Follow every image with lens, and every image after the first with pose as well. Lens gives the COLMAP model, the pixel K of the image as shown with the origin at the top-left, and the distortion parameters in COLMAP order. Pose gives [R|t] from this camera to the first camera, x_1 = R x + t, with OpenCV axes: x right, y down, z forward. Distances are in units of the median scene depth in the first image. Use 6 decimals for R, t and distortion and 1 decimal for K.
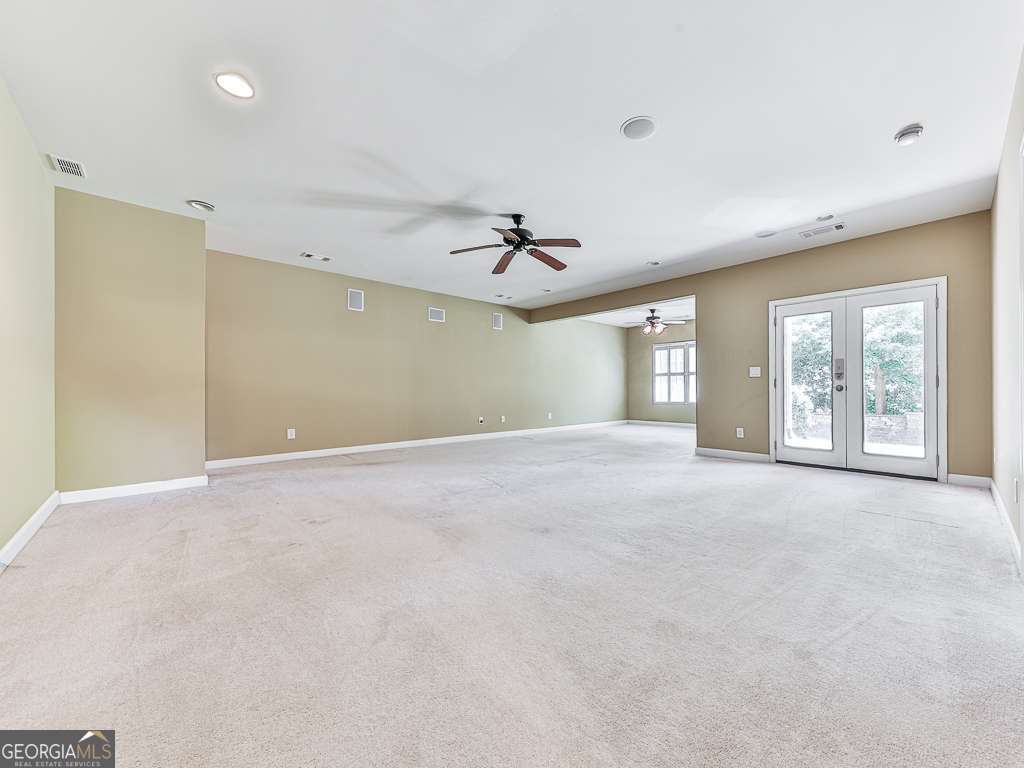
lens RADIAL K [[393.8, 0, 520.3], [0, 393.8, 388.2], [0, 0, 1]] dist [-0.000672, -0.000050]
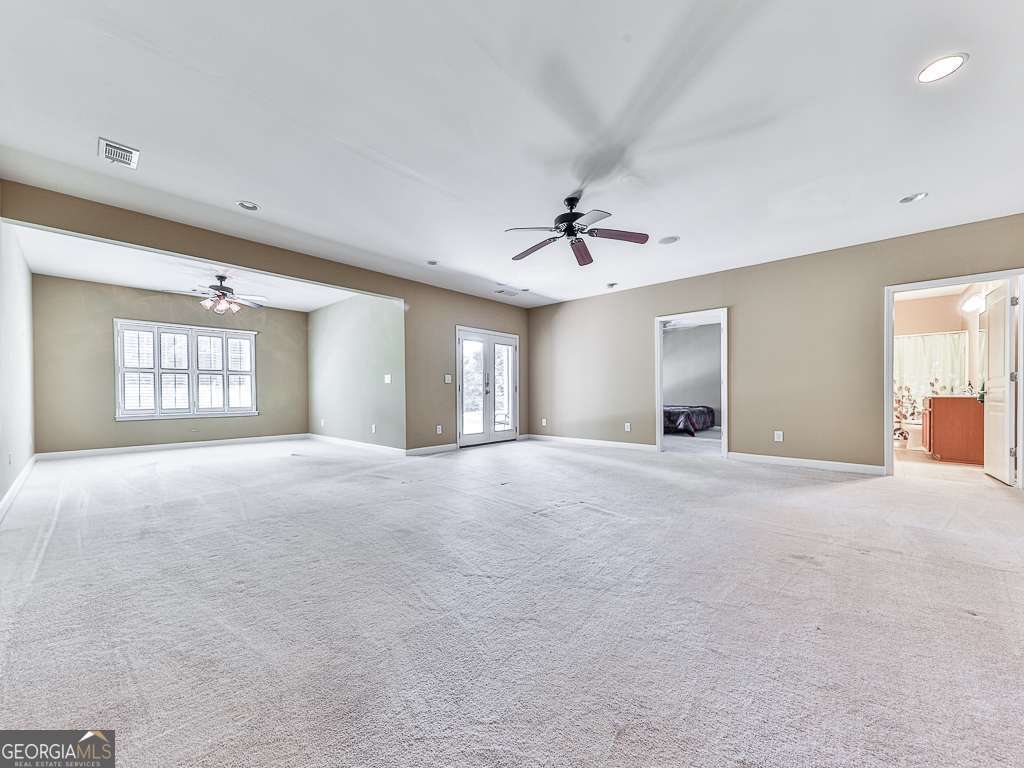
lens RADIAL K [[393.8, 0, 522.0], [0, 393.8, 393.6], [0, 0, 1]] dist [-0.000672, -0.000050]
pose [[-0.110488, -0.003074, 0.993873, -0.678907], [-0.004283, 0.999987, 0.002617, 0.000509], [-0.993868, -0.003967, -0.110500, 0.933885]]
